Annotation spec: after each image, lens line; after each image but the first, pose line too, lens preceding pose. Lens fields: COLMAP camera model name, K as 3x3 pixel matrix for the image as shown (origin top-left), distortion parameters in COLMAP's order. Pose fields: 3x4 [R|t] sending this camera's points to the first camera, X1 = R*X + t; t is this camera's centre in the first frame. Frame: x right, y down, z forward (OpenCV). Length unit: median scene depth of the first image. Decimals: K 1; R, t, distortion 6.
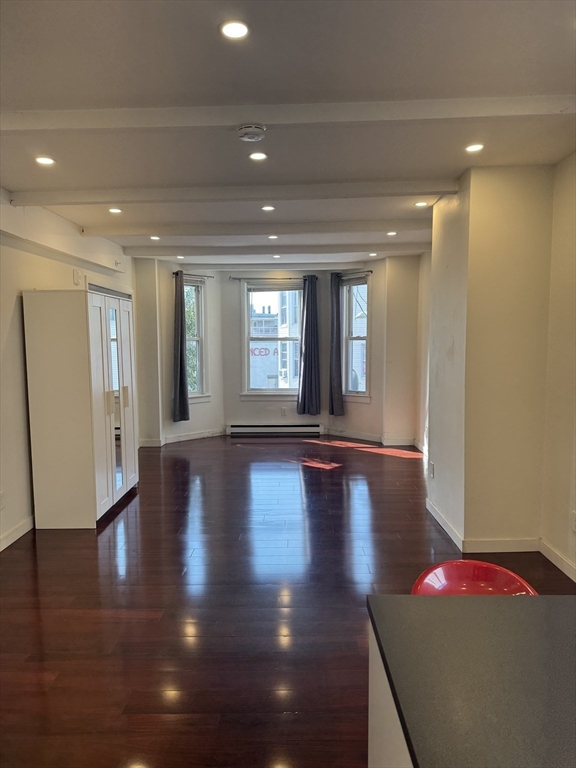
lens RADIAL K [[523.7, 0, 288.1], [0, 523.7, 394.9], [0, 0, 1]] dist [0.059179, -0.153332]
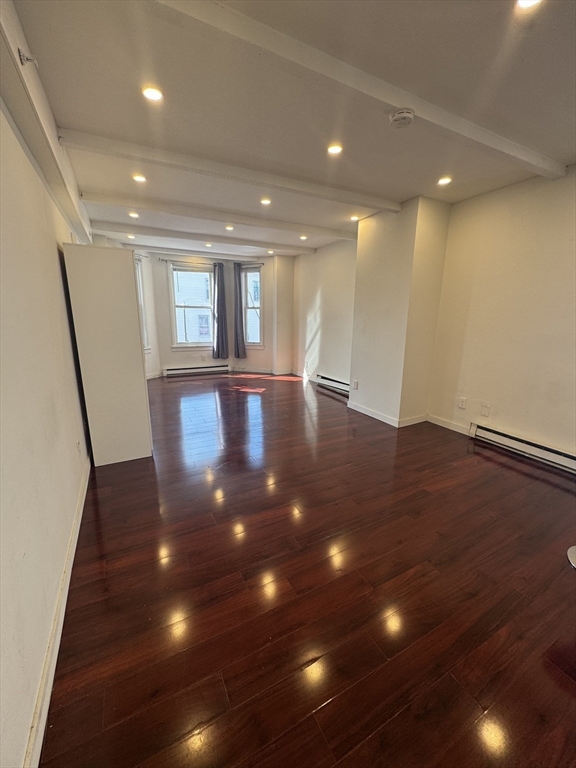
lens RADIAL K [[304.3, 0, 288.5], [0, 304.3, 388.1], [0, 0, 1]] dist [0.002412, -0.000228]
pose [[0.877914, -0.096121, 0.469071, -0.342424], [0.032477, 0.989341, 0.141950, 0.004051], [-0.477715, -0.109386, 0.871678, 0.210690]]
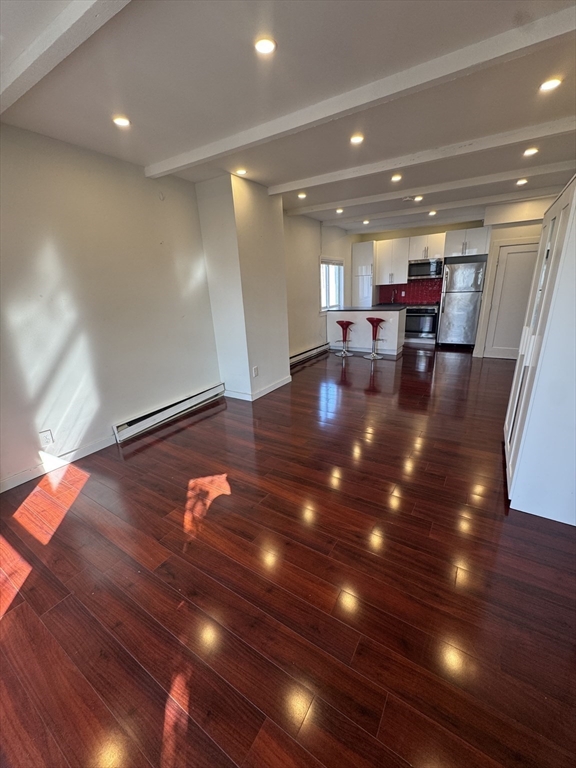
lens RADIAL K [[304.3, 0, 288.5], [0, 304.3, 388.1], [0, 0, 1]] dist [0.002412, -0.000228]
pose [[-0.851340, -0.123120, 0.509962, -0.234071], [0.102540, 0.914269, 0.391916, -0.139829], [-0.514495, 0.385945, -0.765729, 1.504037]]
